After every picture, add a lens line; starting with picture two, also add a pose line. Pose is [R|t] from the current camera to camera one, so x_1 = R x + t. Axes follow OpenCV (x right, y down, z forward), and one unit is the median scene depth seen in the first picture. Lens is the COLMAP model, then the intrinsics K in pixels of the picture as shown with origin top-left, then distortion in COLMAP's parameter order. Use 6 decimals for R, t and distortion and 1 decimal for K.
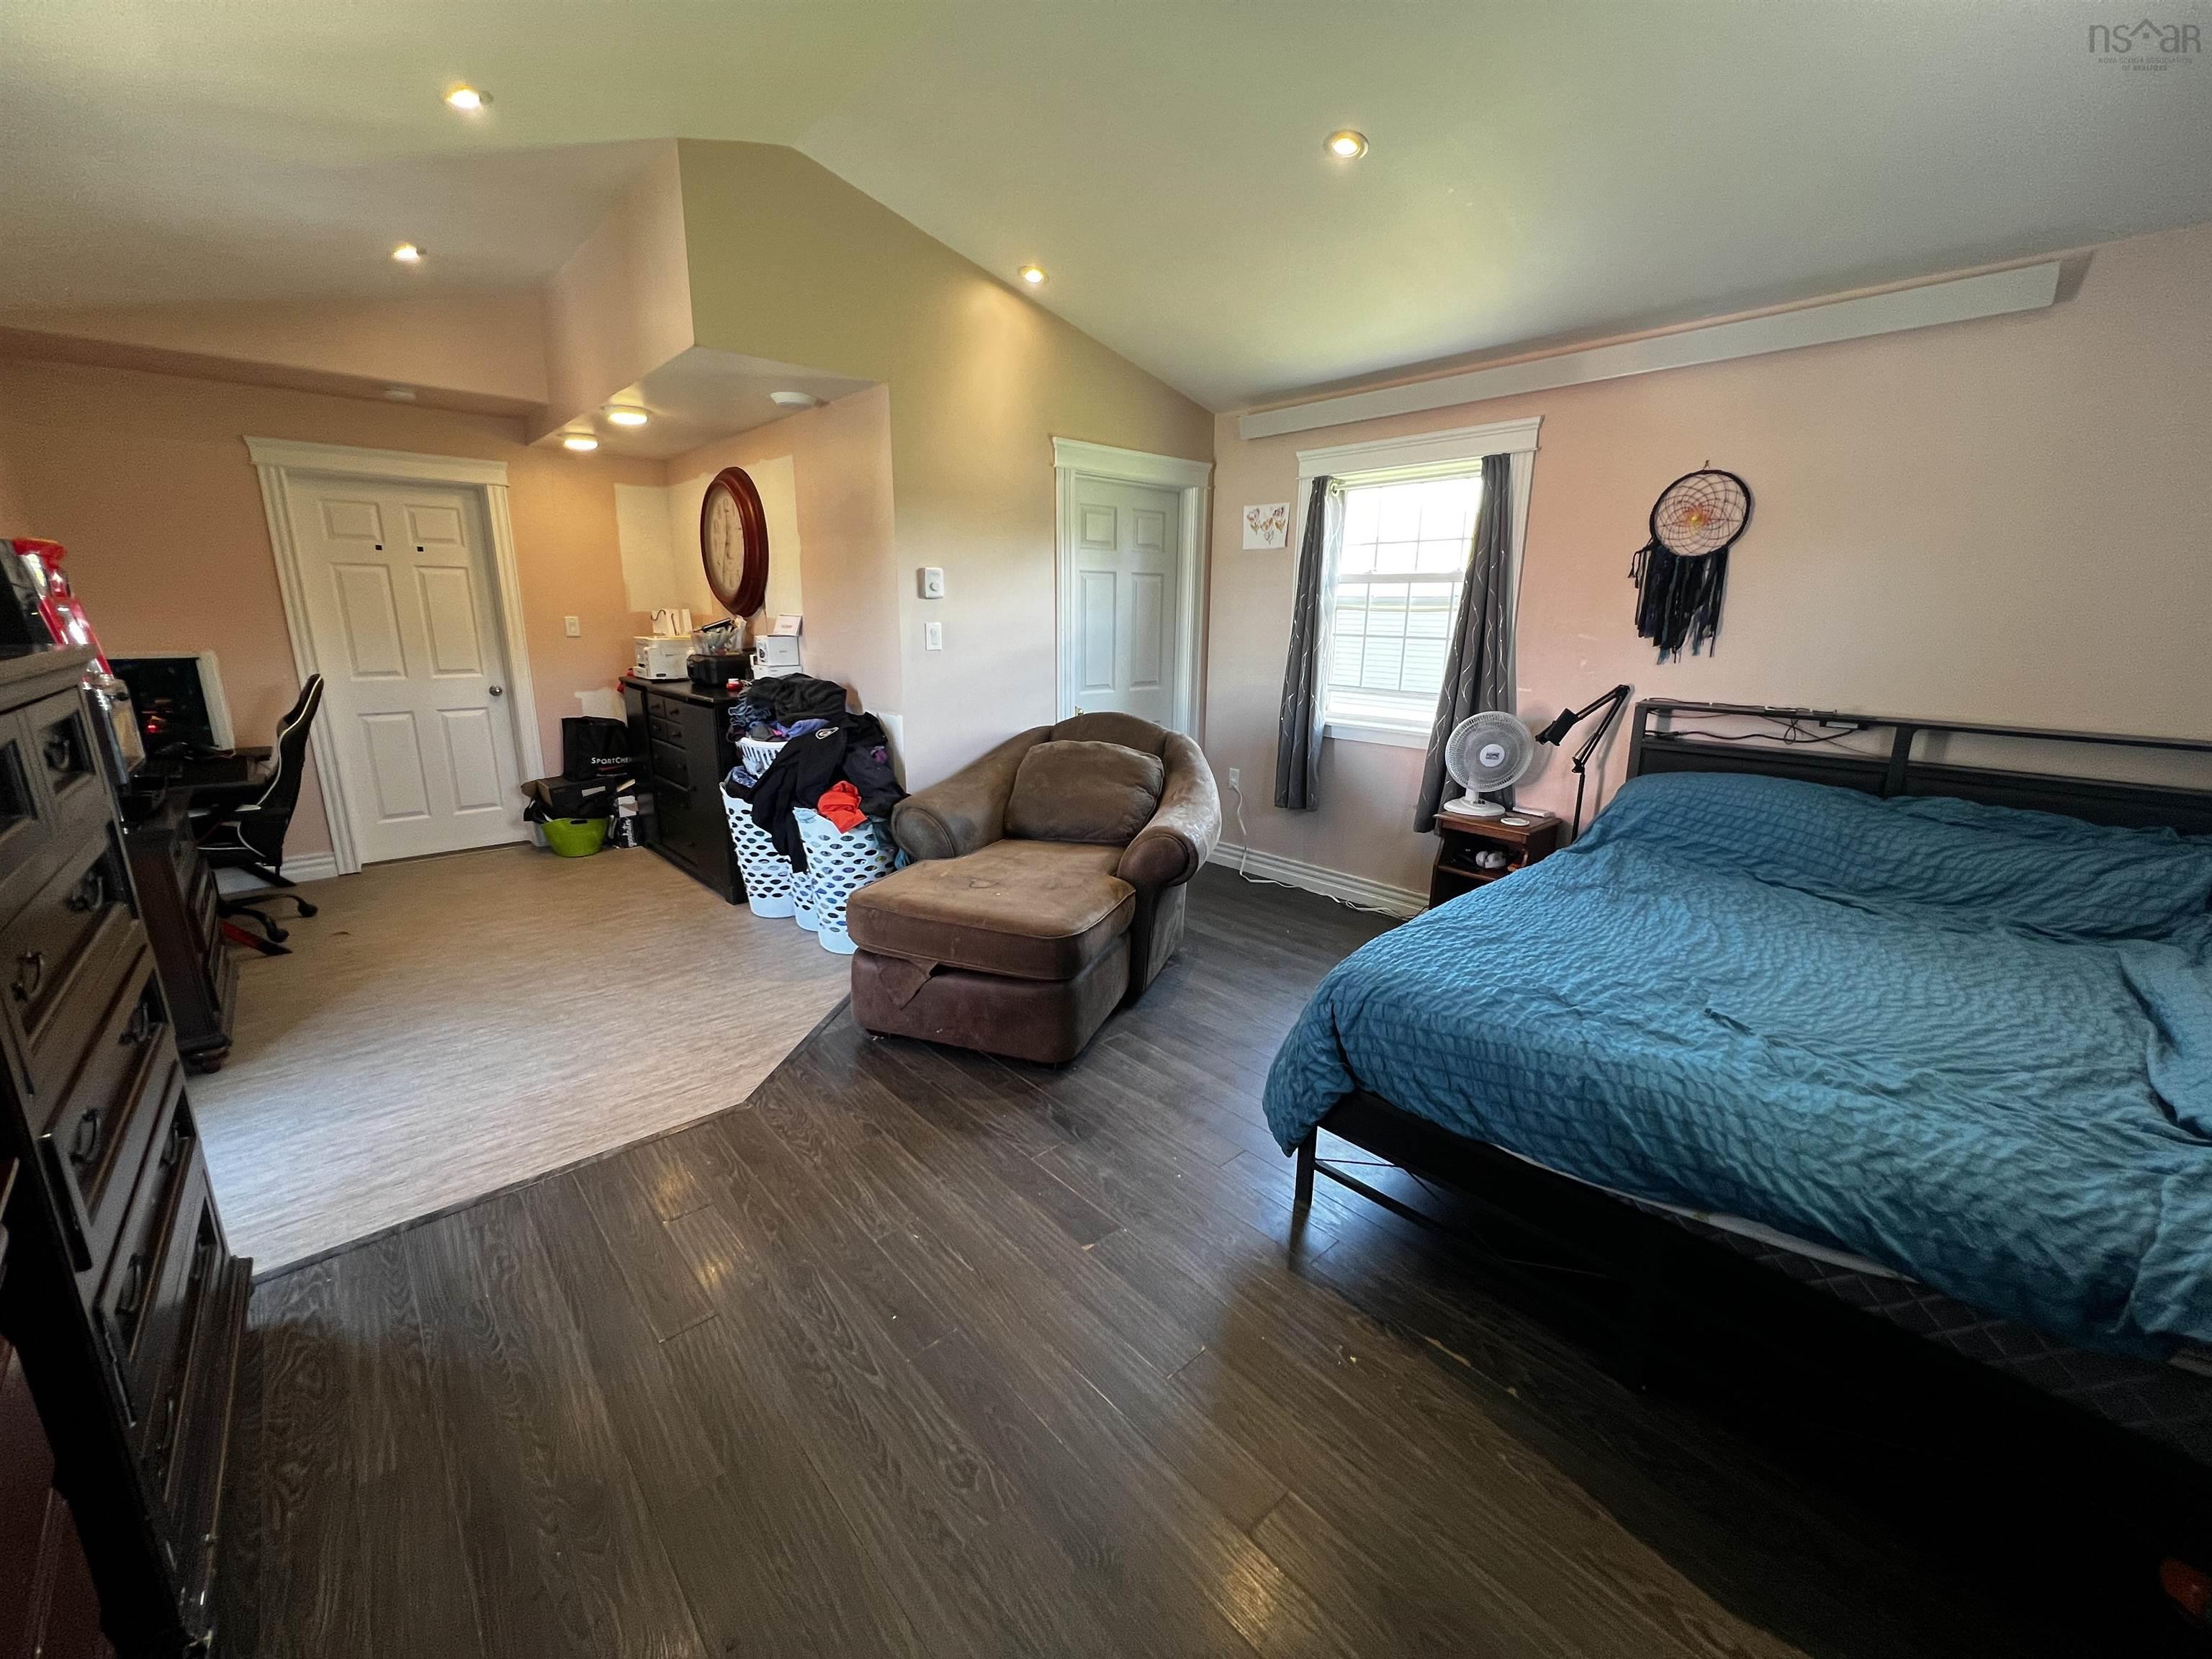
lens RADIAL K [[883.5, 0, 1104.4], [0, 883.5, 821.3], [0, 0, 1]] dist [-0.002086, 0.000578]
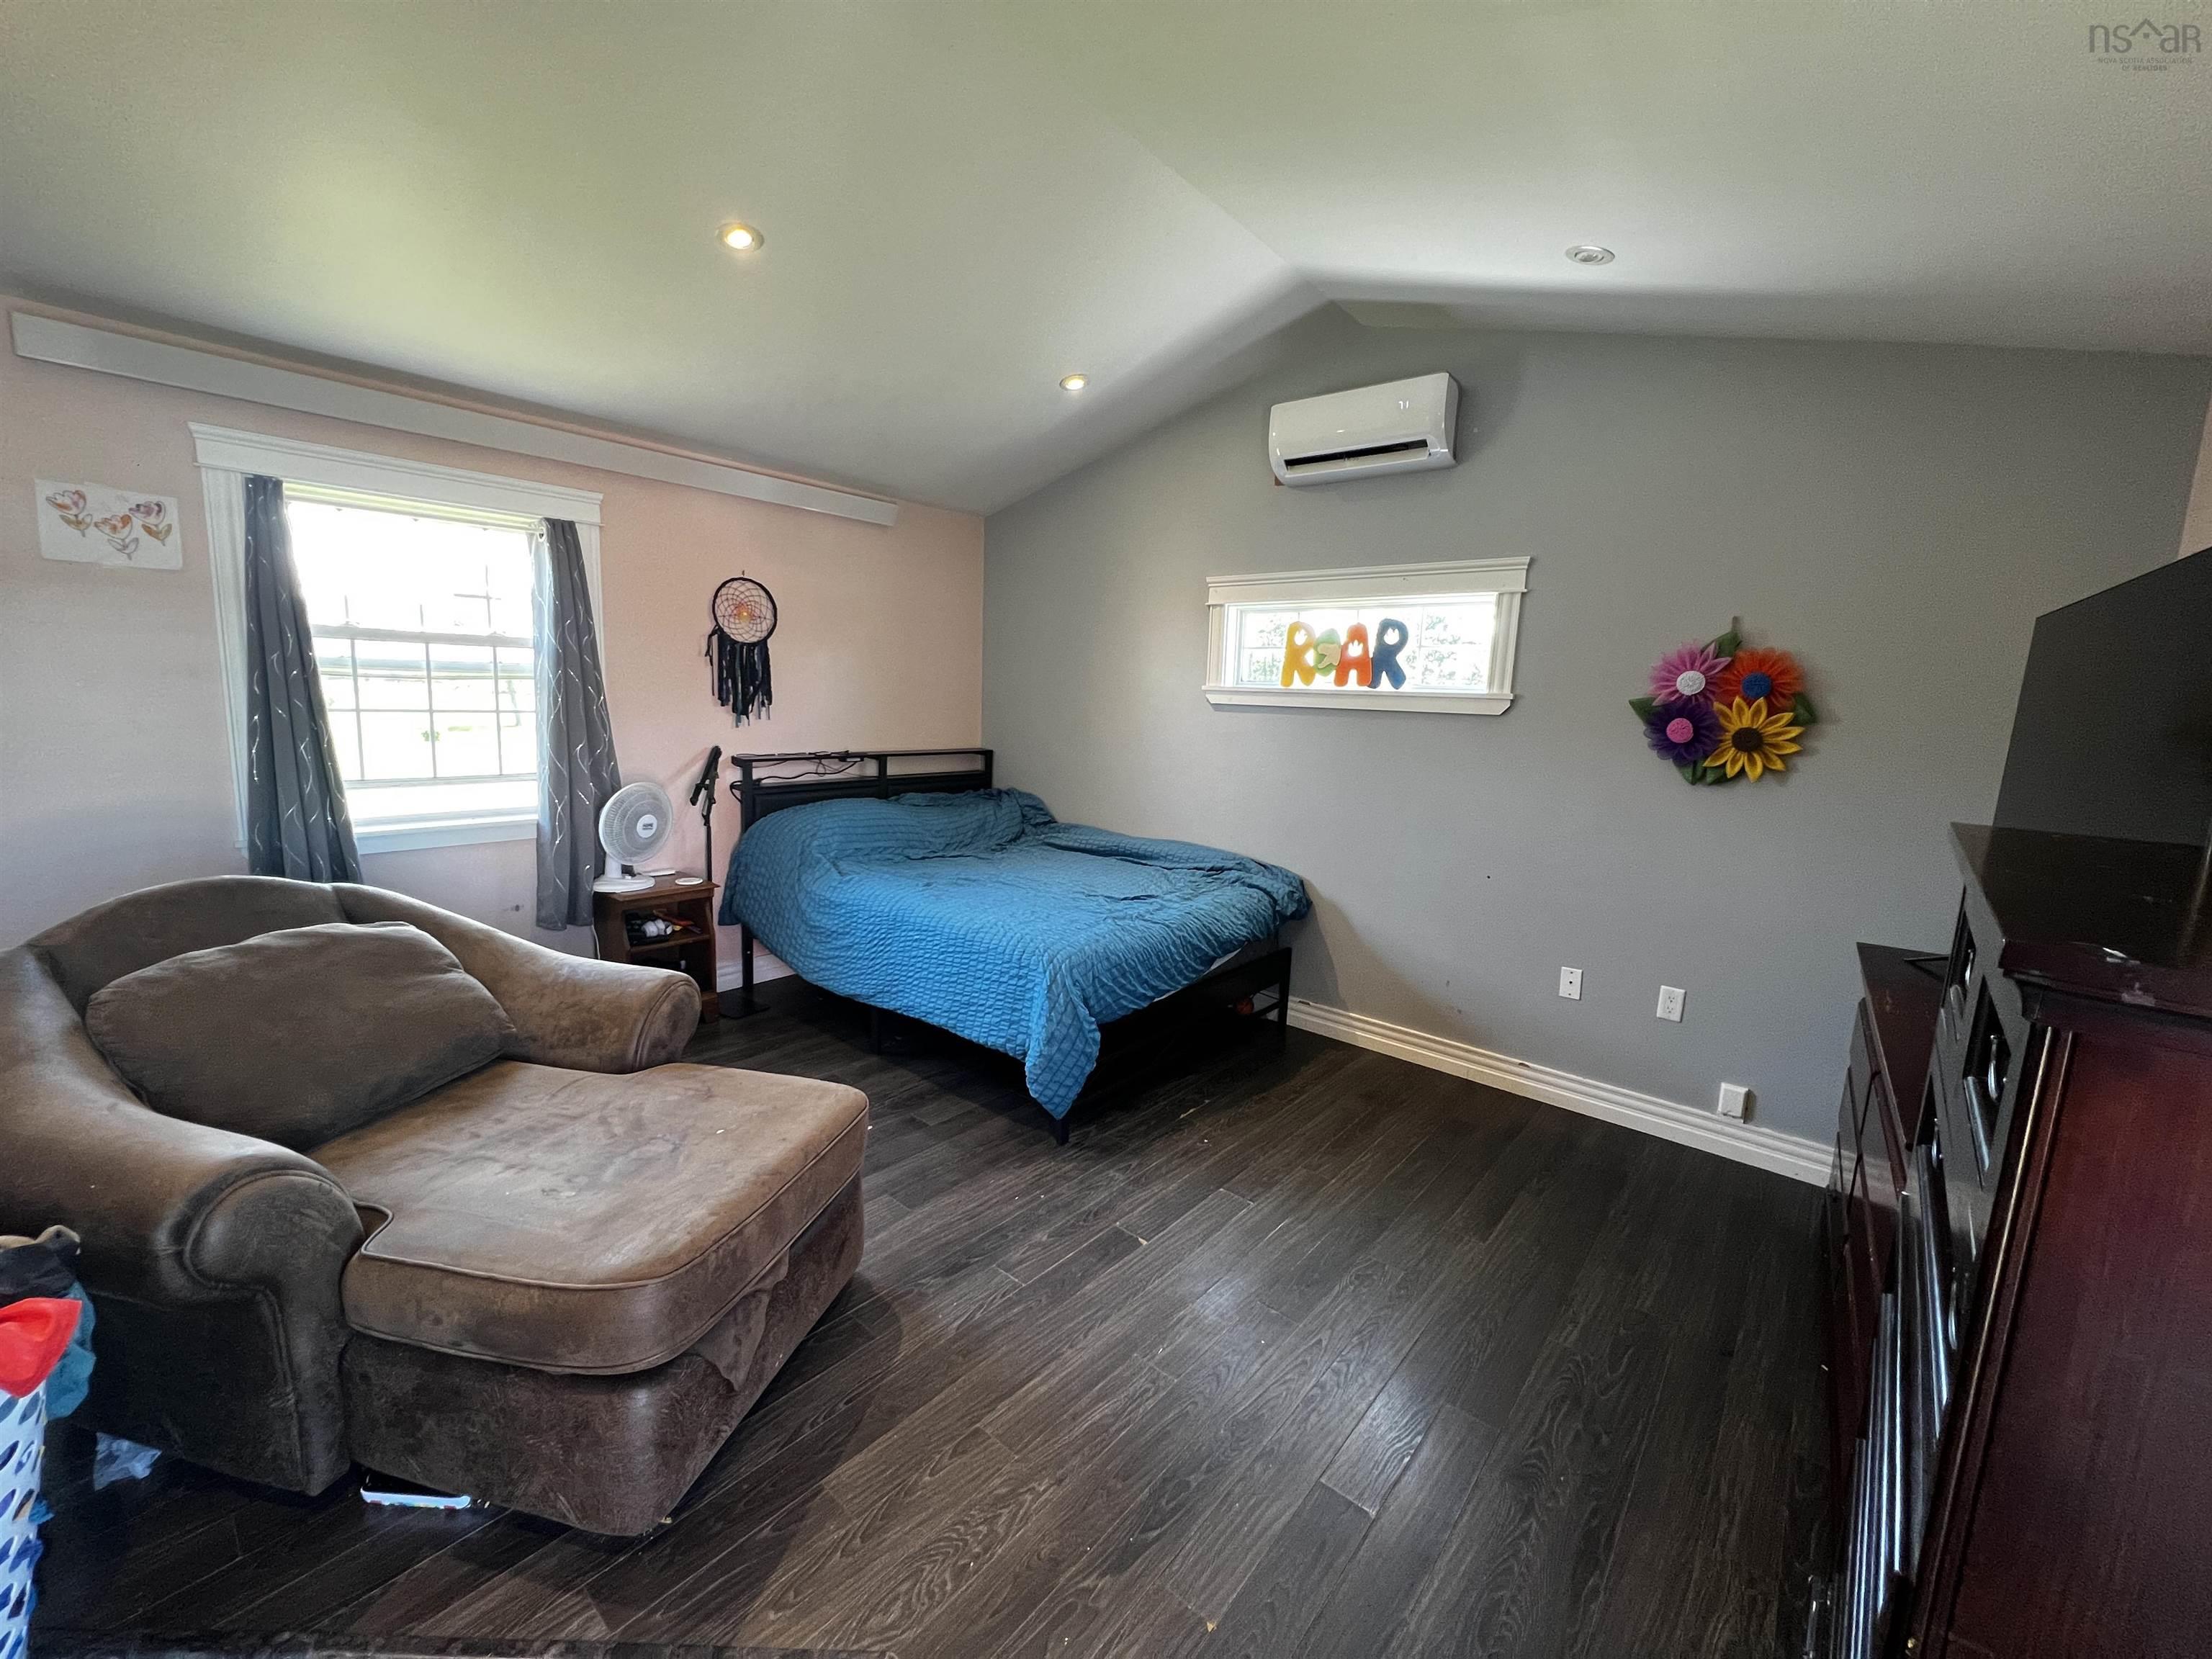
lens RADIAL K [[883.5, 0, 1104.4], [0, 883.5, 821.3], [0, 0, 1]] dist [-0.002086, 0.000578]
pose [[-0.128481, -0.163215, 0.978189, -0.668403], [0.193137, 0.963360, 0.186108, -0.181709], [-0.972723, 0.212836, -0.092251, 0.641966]]
